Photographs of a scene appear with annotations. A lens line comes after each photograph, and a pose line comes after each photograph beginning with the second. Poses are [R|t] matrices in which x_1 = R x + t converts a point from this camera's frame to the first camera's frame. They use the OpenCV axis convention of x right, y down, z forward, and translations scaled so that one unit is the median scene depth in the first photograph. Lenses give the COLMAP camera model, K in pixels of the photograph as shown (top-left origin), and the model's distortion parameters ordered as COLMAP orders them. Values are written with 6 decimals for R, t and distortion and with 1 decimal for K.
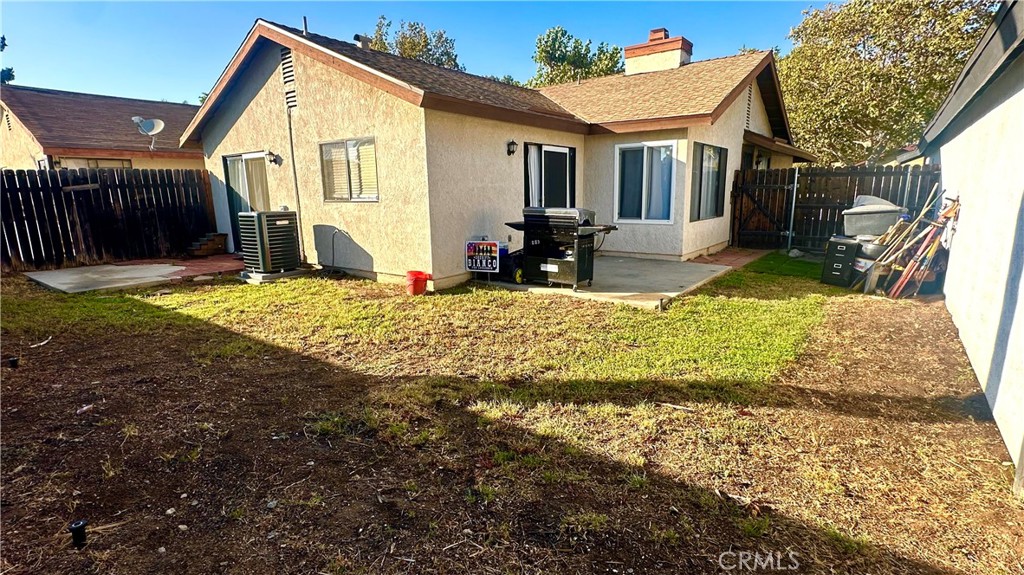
lens RADIAL K [[492.6, 0, 513.0], [0, 492.6, 290.0], [0, 0, 1]] dist [-0.000813, -0.000017]
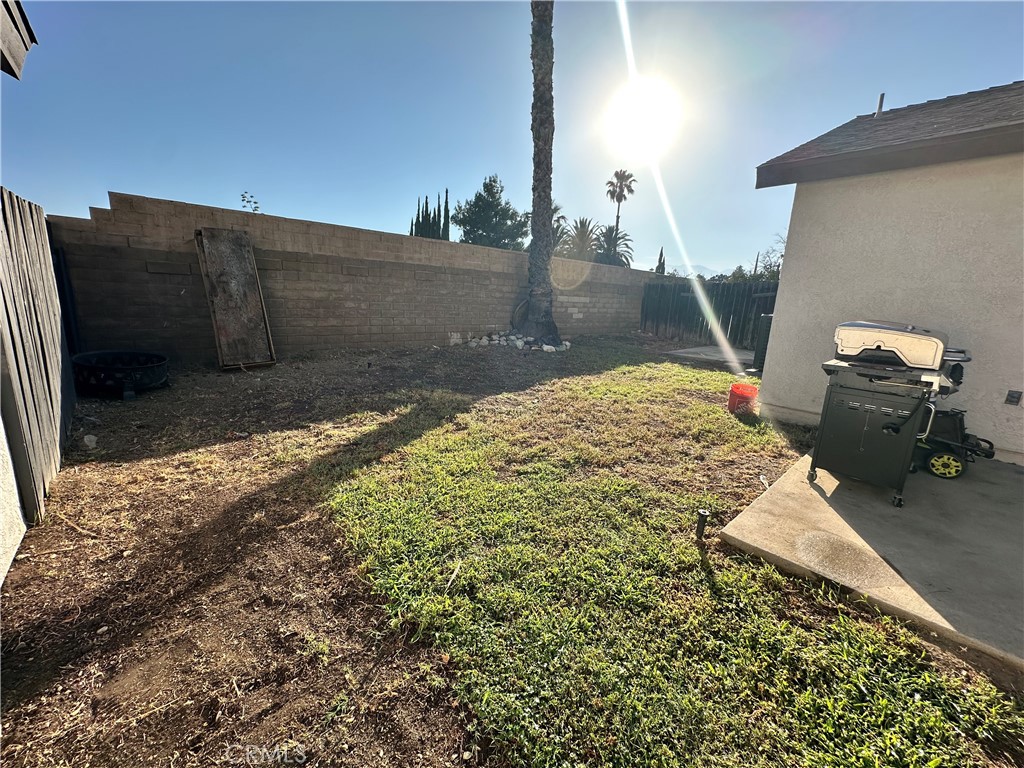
lens RADIAL K [[408.5, 0, 511.9], [0, 408.5, 383.7], [0, 0, 1]] dist [-0.003228, -0.000660]
pose [[-0.191514, 0.204938, -0.959856, 0.692754], [-0.239240, 0.938713, 0.248158, -0.148470], [0.951886, 0.277162, -0.130748, 0.874838]]
